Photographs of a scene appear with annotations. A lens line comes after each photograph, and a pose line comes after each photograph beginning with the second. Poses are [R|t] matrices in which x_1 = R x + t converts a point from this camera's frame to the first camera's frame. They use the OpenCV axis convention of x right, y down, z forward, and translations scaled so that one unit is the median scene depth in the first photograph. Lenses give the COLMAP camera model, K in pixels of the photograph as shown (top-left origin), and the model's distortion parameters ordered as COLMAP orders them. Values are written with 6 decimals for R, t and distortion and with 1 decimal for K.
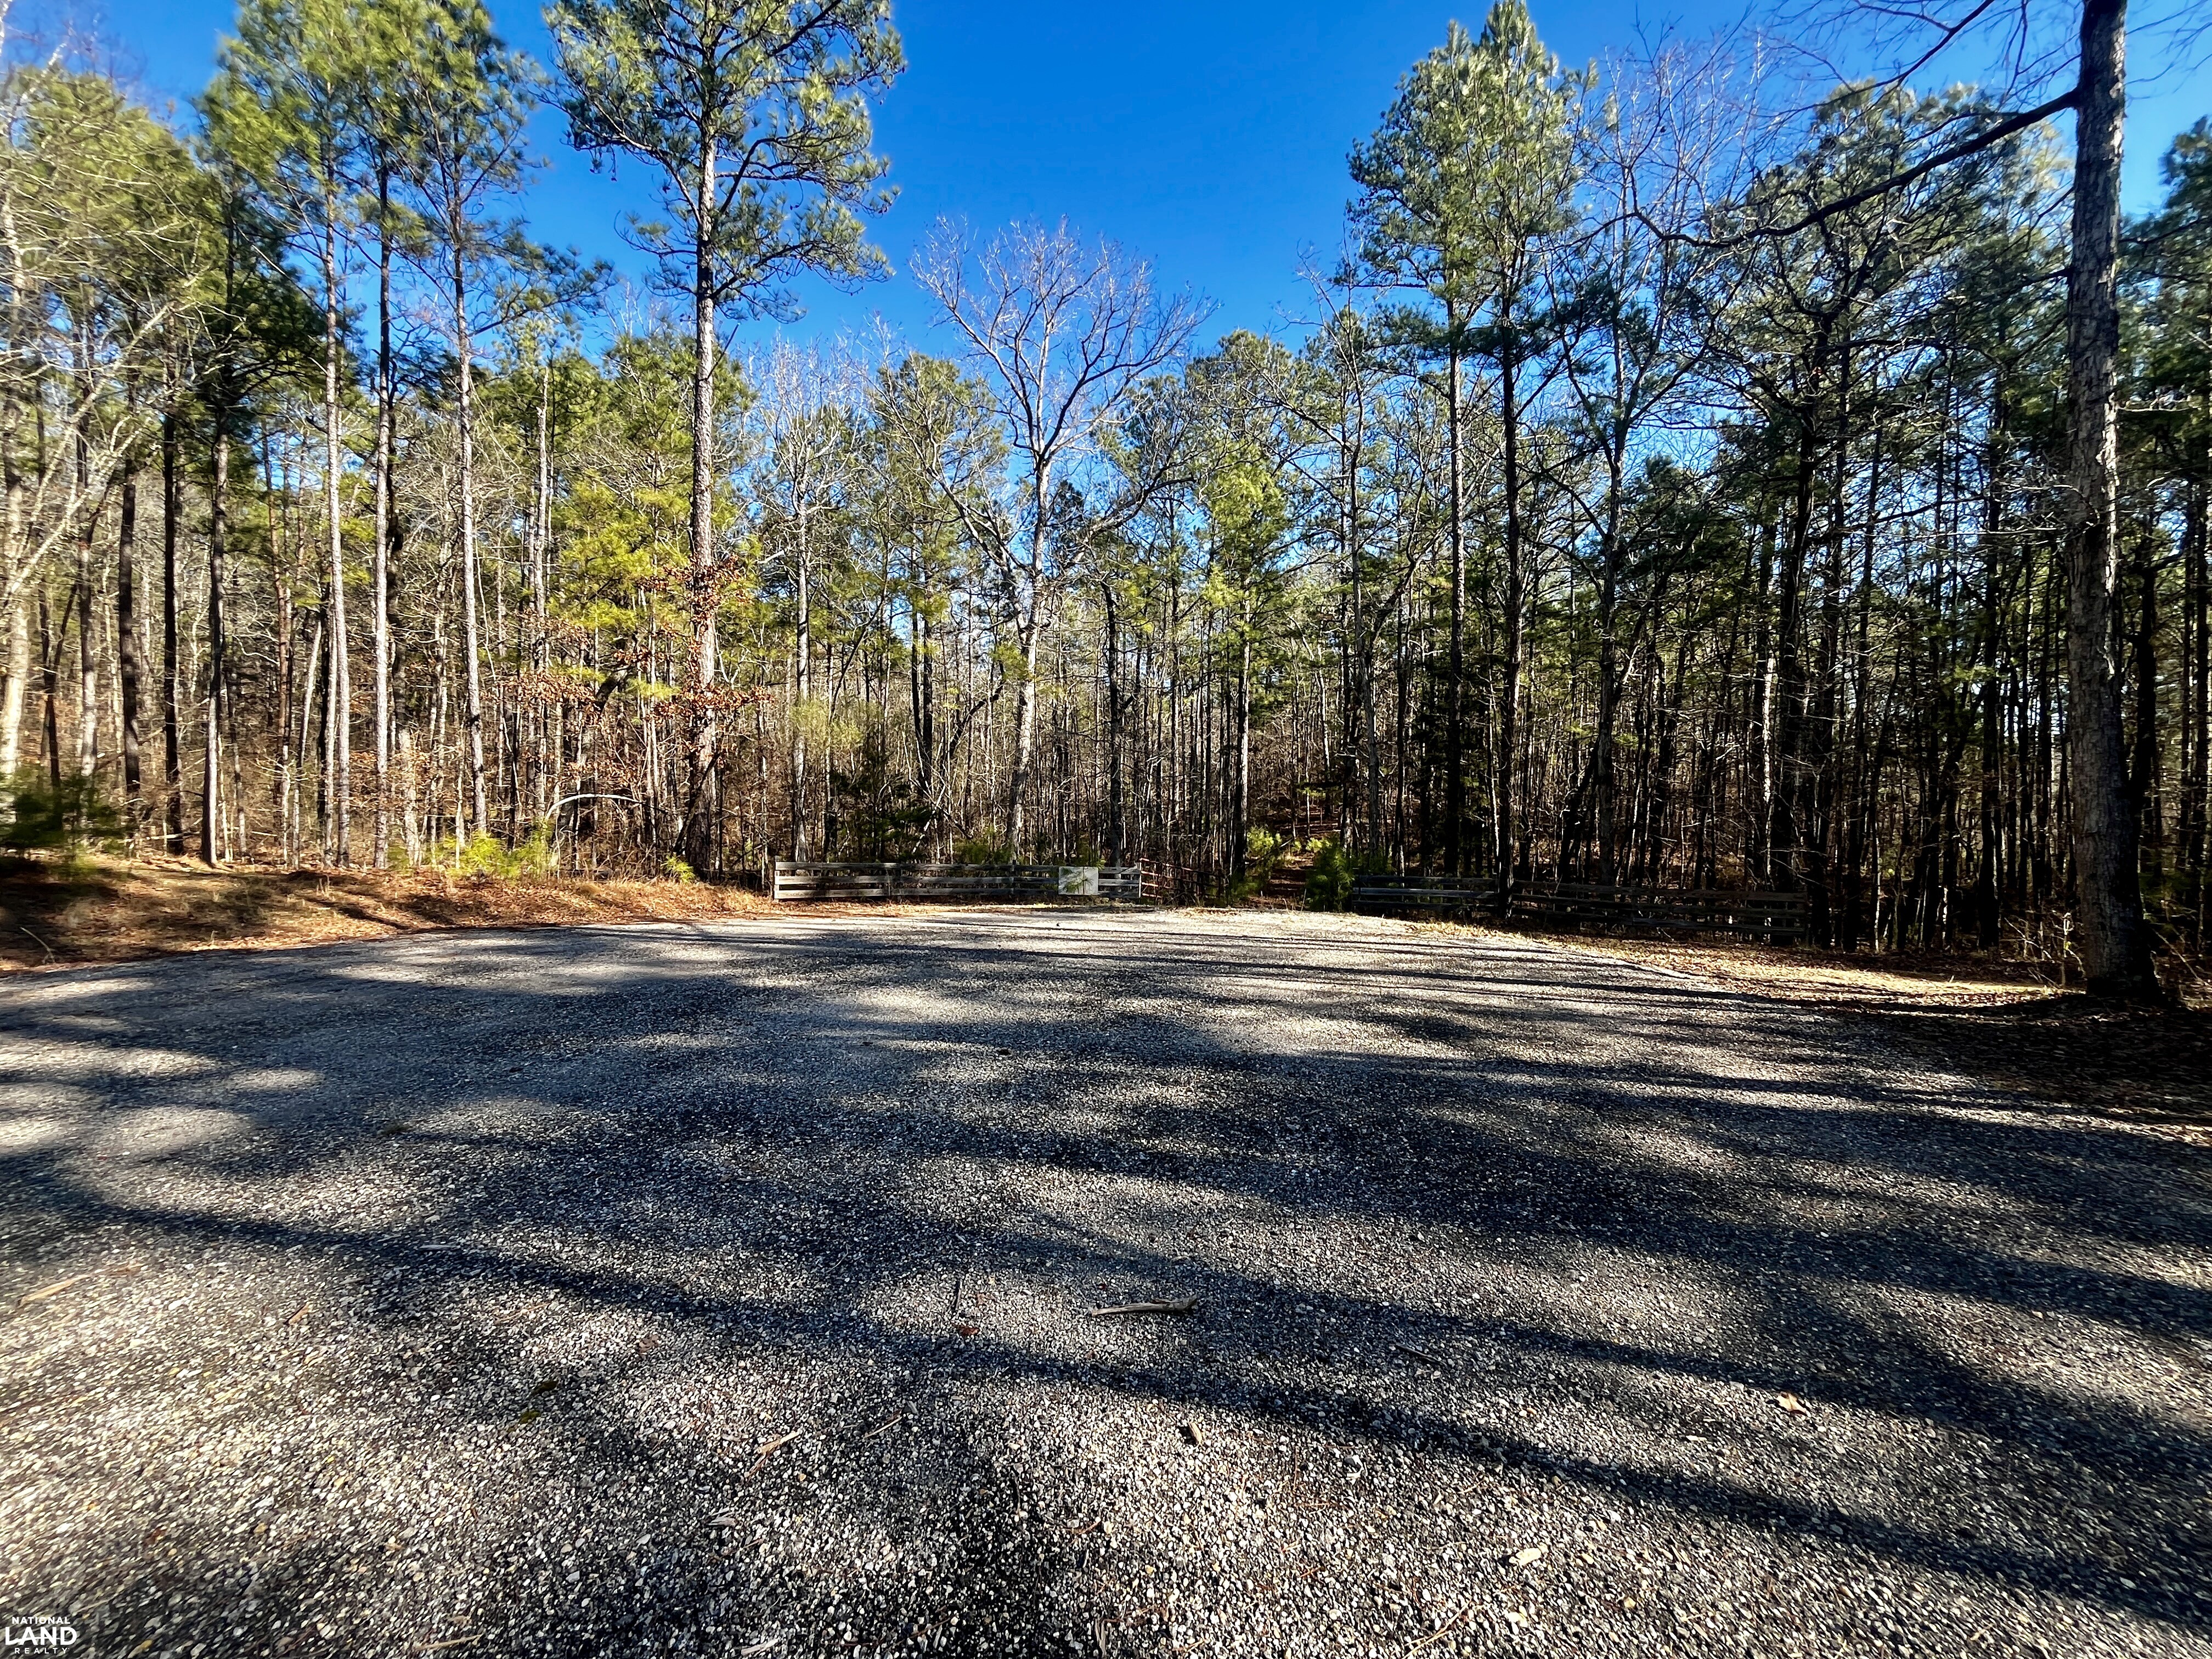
lens RADIAL K [[897.4, 0, 1106.0], [0, 897.4, 829.5], [0, 0, 1]] dist [-0.001172, -0.000111]
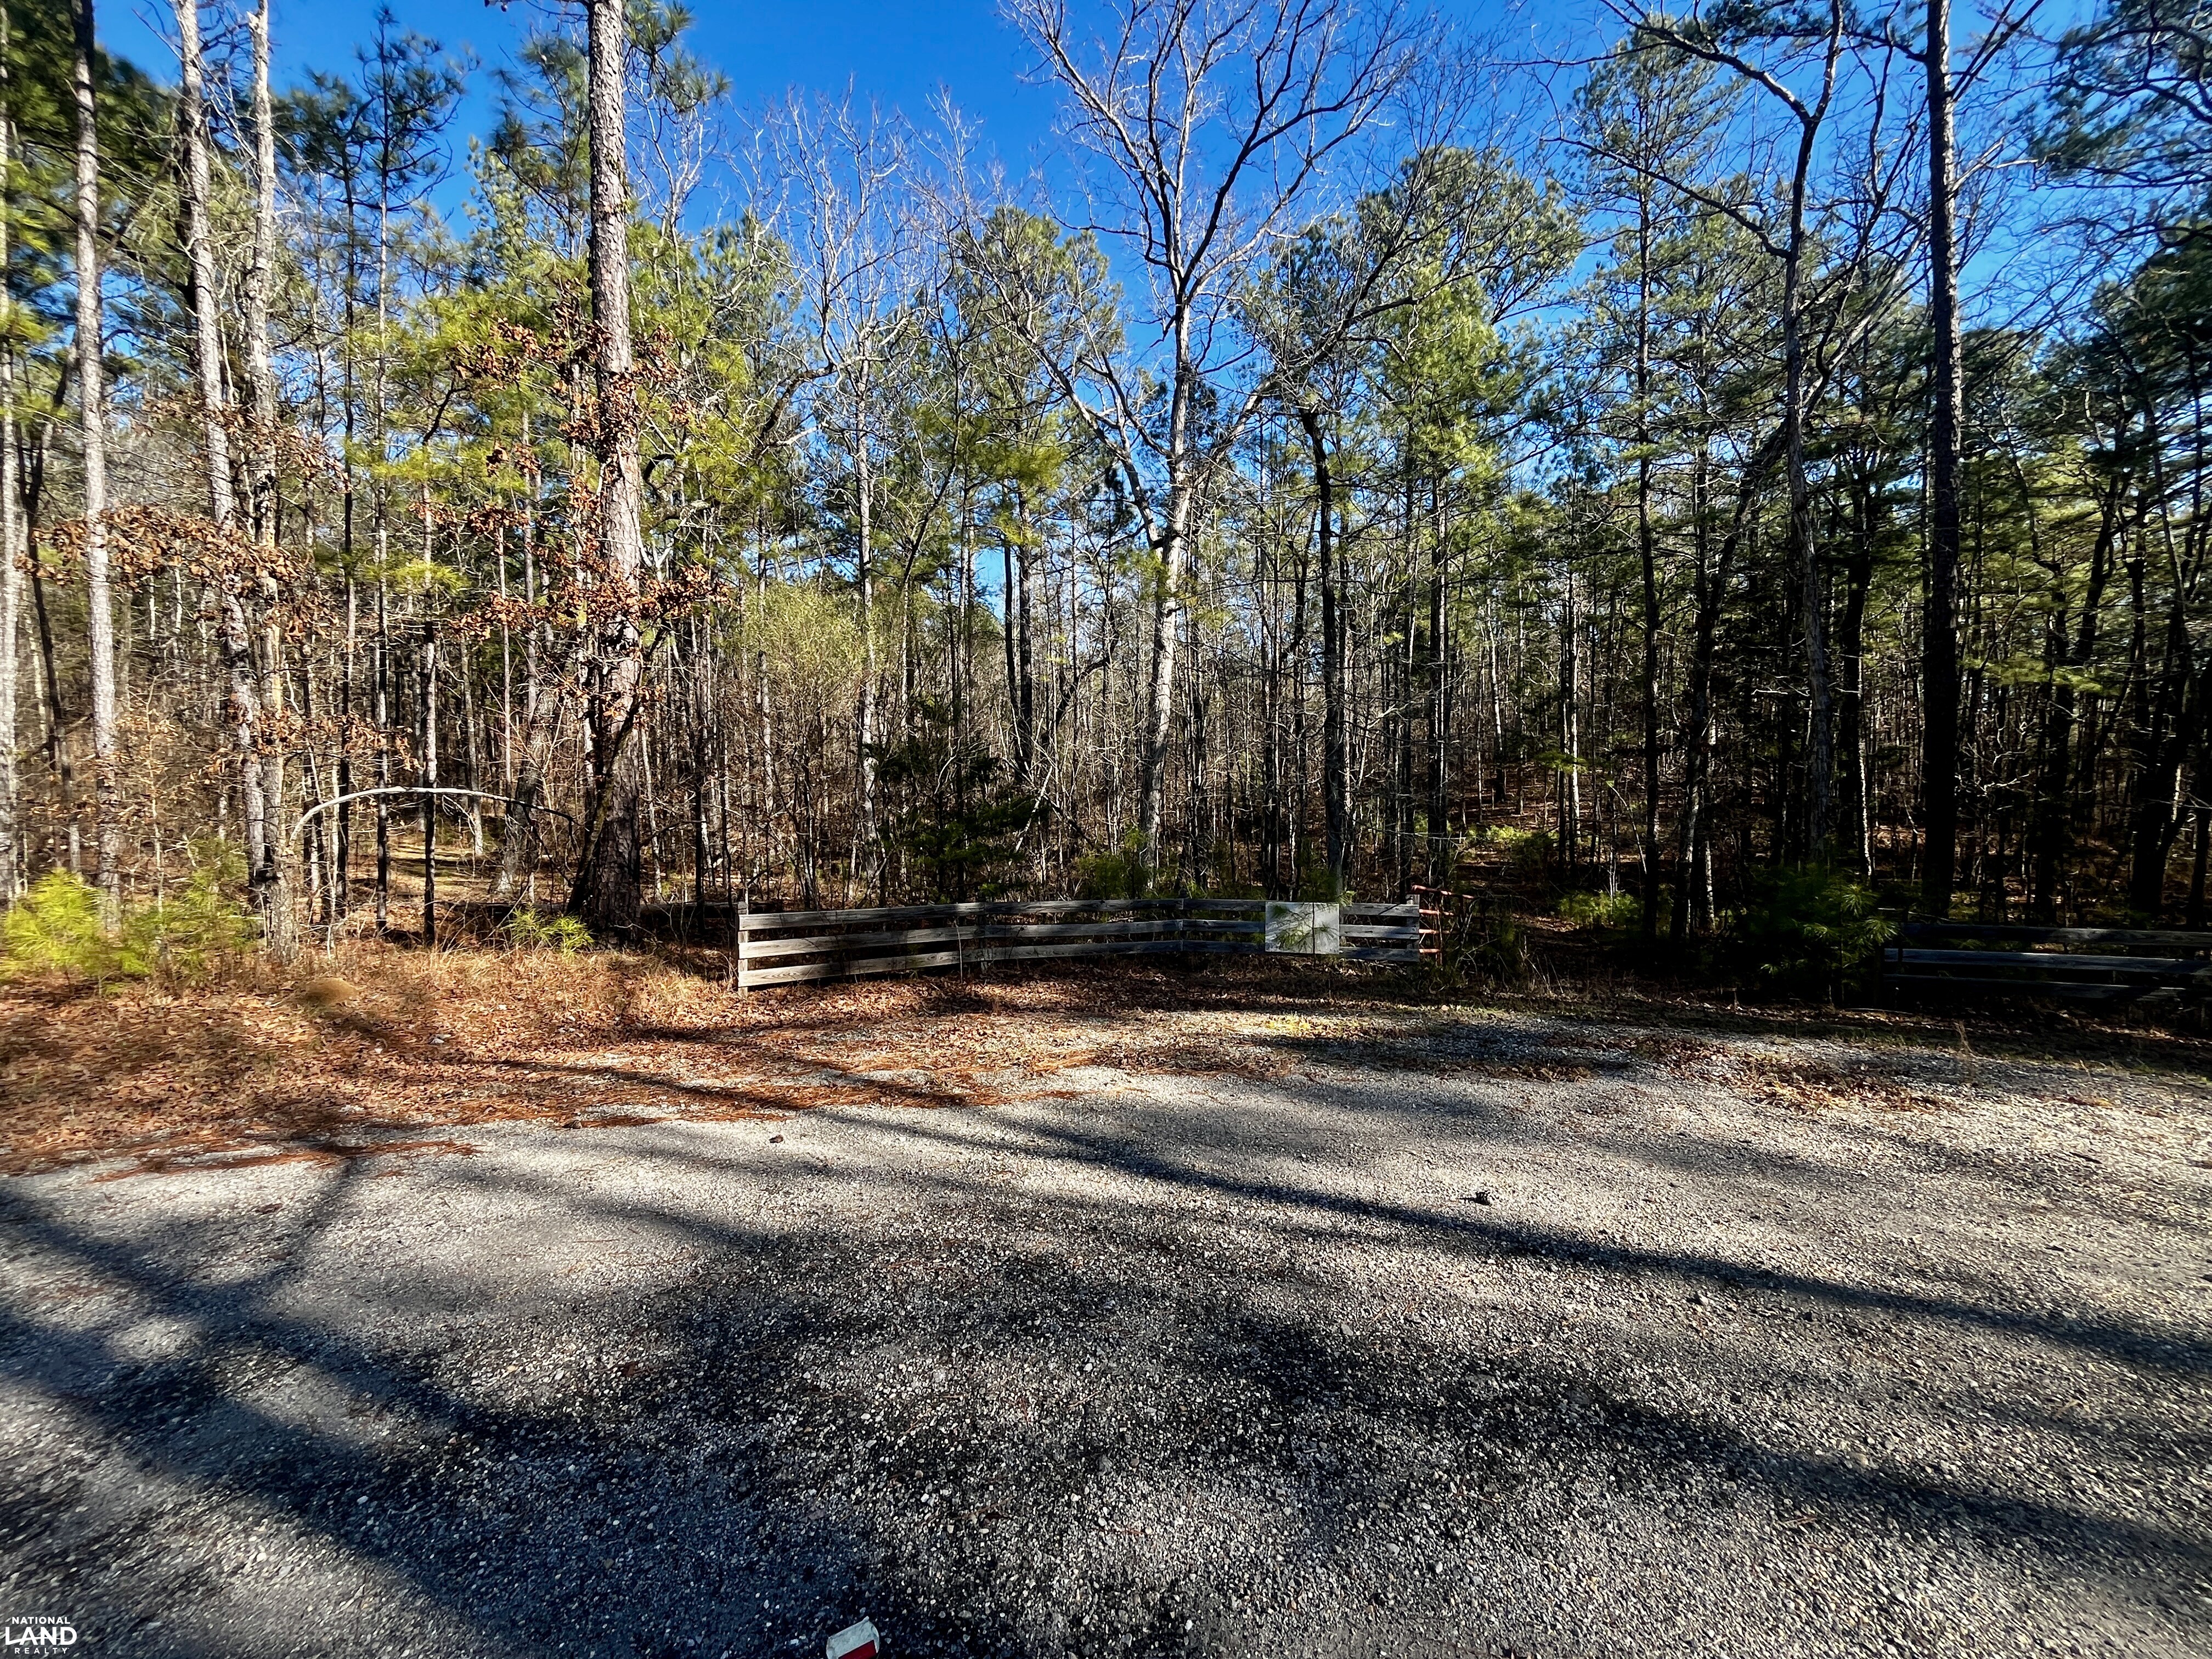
lens RADIAL K [[897.4, 0, 1106.0], [0, 897.4, 829.5], [0, 0, 1]] dist [-0.001172, -0.000111]
pose [[0.994177, -0.013017, -0.106966, -0.060441], [0.014905, 0.999747, 0.016873, -0.009851], [0.106719, -0.018369, 0.994120, 0.290924]]
